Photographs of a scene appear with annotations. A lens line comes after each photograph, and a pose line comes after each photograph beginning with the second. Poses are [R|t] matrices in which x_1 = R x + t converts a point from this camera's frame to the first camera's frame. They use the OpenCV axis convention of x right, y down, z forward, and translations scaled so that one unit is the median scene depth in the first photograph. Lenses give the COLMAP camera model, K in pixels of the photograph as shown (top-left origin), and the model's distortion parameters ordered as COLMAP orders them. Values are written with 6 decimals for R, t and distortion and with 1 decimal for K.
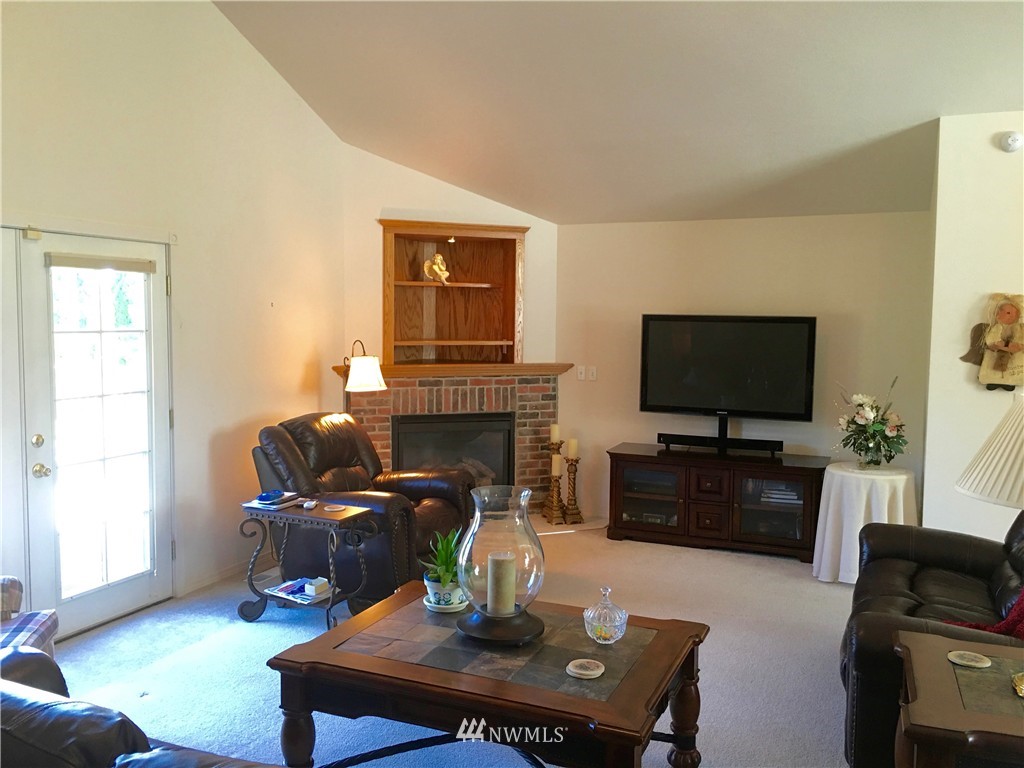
lens RADIAL K [[873.0, 0, 502.5], [0, 873.0, 365.7], [0, 0, 1]] dist [0.099255, -0.110072]
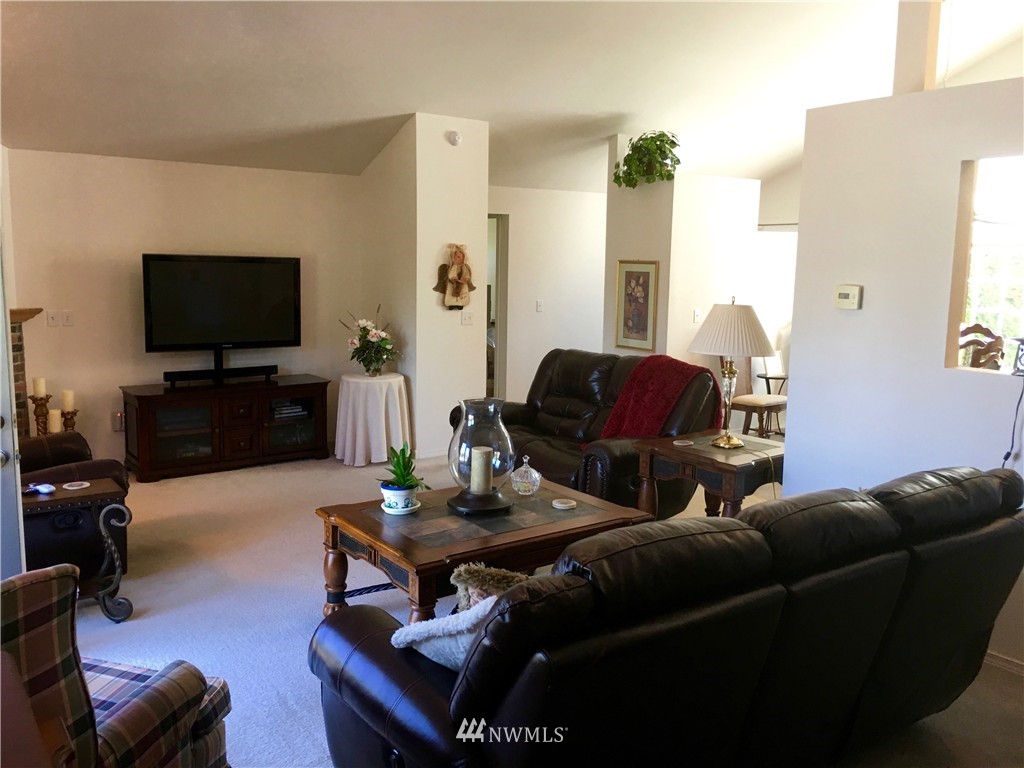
lens RADIAL K [[873.0, 0, 502.5], [0, 873.0, 365.7], [0, 0, 1]] dist [0.099255, -0.110072]
pose [[0.522130, -0.106466, 0.846194, -0.596713], [0.041477, 0.994174, 0.099491, -0.019794], [-0.851856, -0.016849, 0.523504, 0.161618]]
